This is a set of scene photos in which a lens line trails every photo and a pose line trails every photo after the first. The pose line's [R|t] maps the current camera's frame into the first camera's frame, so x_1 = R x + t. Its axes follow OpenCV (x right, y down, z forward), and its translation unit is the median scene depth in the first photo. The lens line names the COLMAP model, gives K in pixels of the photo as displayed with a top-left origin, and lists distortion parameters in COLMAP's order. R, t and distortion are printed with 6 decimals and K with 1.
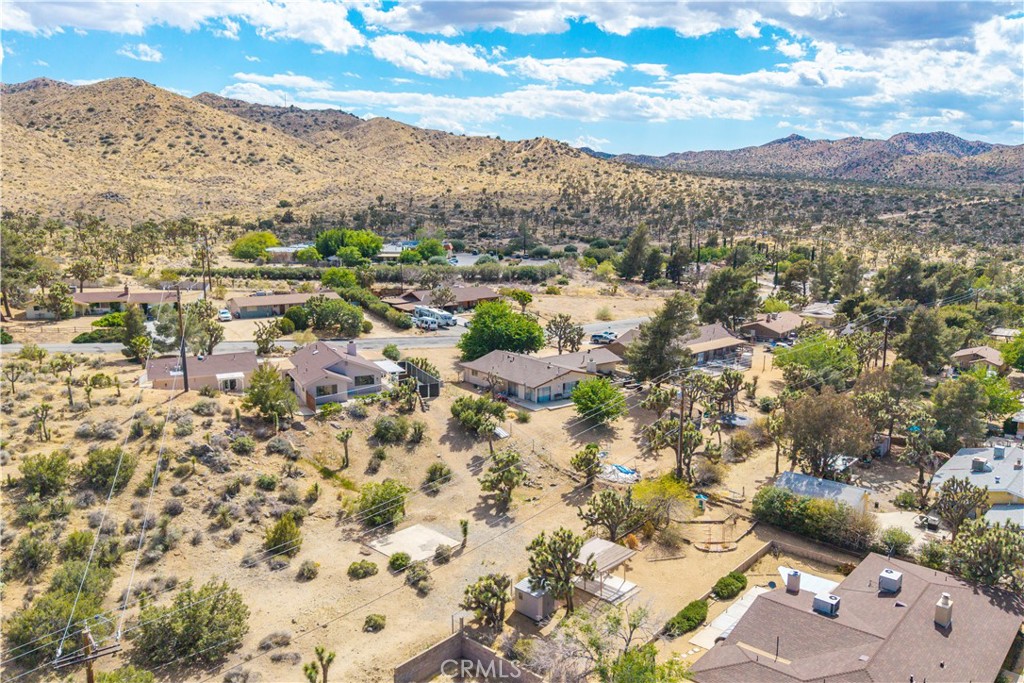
lens RADIAL K [[803.9, 0, 523.7], [0, 803.9, 344.7], [0, 0, 1]] dist [0.014969, -0.003288]
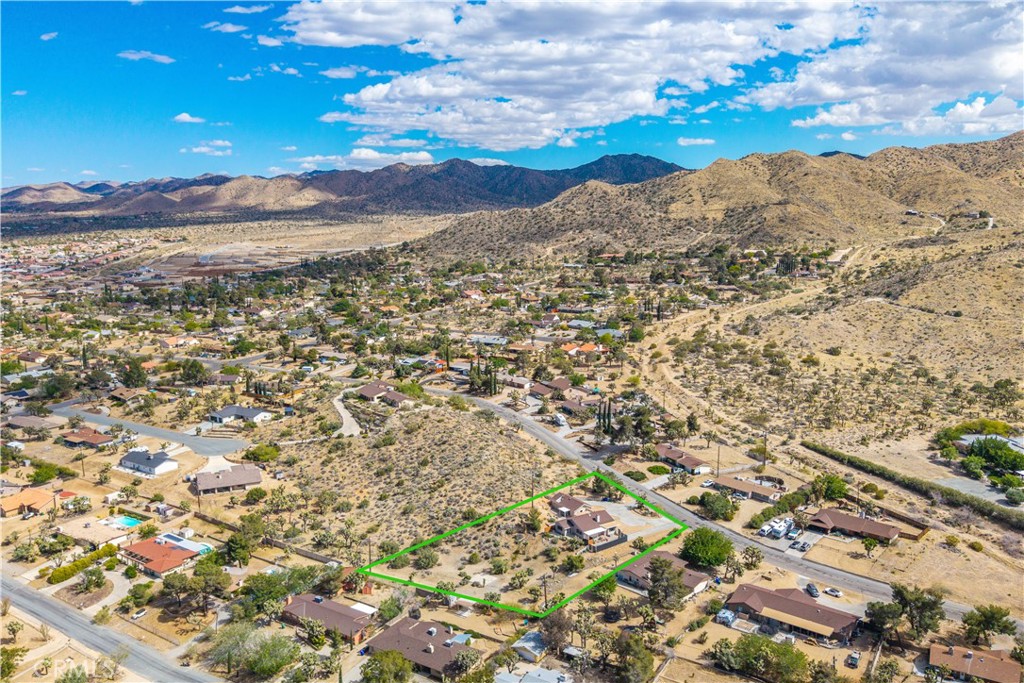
lens RADIAL K [[803.9, 0, 523.7], [0, 803.9, 344.7], [0, 0, 1]] dist [0.014969, -0.003288]
pose [[0.136259, 0.169083, -0.976138, 0.332610], [-0.191011, 0.971323, 0.141586, -0.132307], [0.972084, 0.167161, 0.164648, 0.064018]]
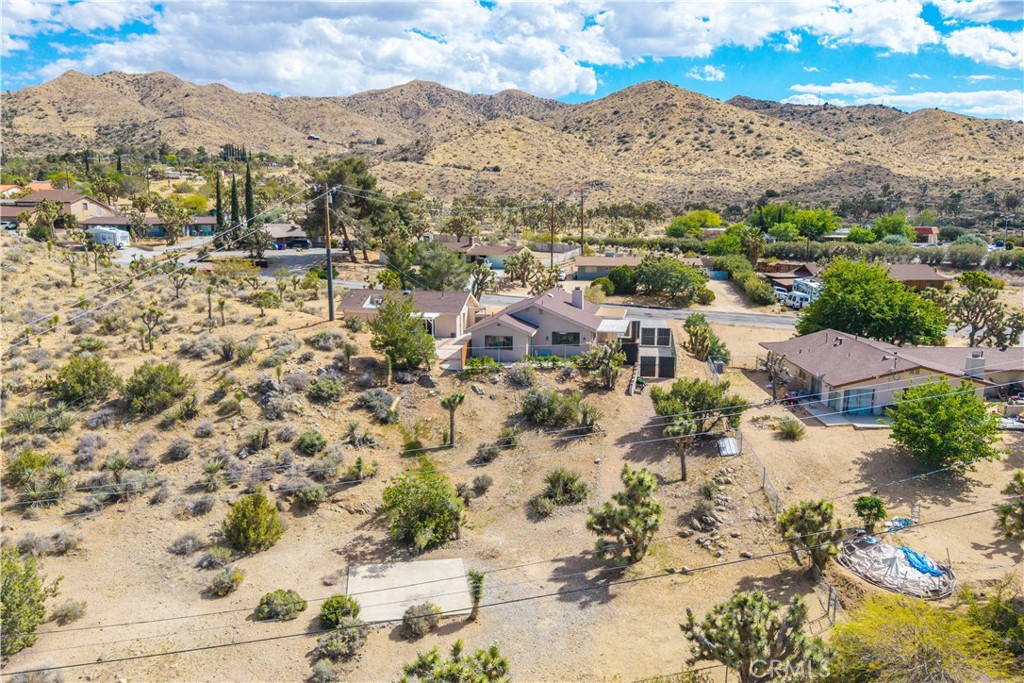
lens RADIAL K [[820.1, 0, 512.0], [0, 820.1, 341.5], [0, 0, 1]] dist [-0.018859, 0.001809]
pose [[0.795050, 0.099462, -0.598334, 0.030975], [-0.112268, 0.993549, 0.015981, 0.007081], [0.596064, 0.054468, 0.801087, 0.071338]]
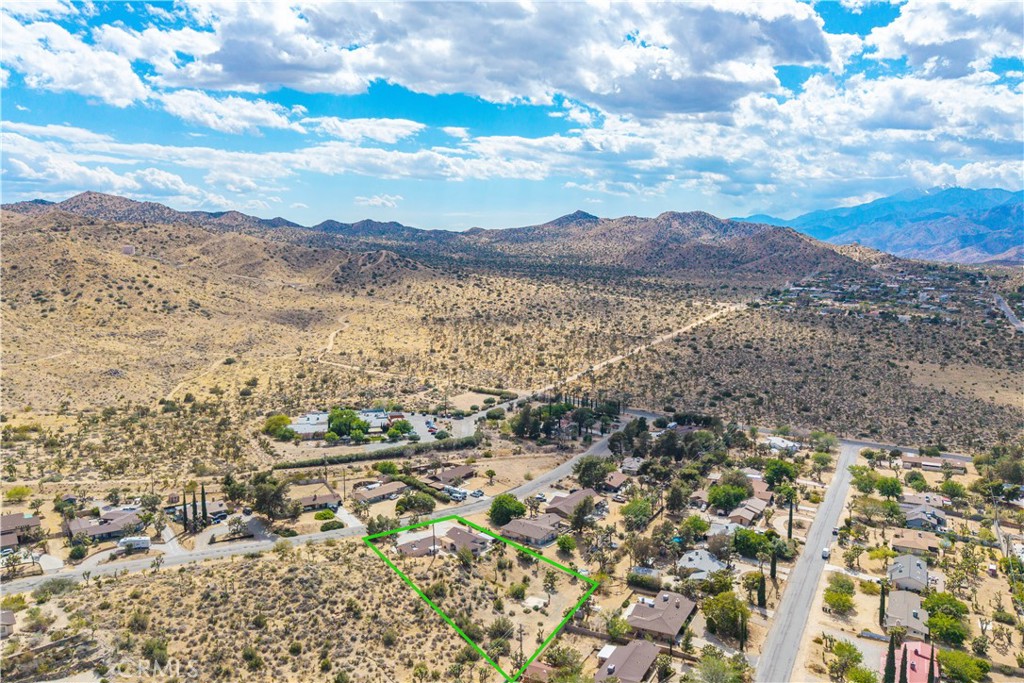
lens RADIAL K [[803.9, 0, 523.7], [0, 803.9, 344.7], [0, 0, 1]] dist [0.014969, -0.003288]
pose [[0.968946, -0.034067, 0.244914, -0.119476], [0.049944, 0.997013, -0.058911, -0.077548], [-0.242175, 0.069314, 0.967753, -0.285498]]
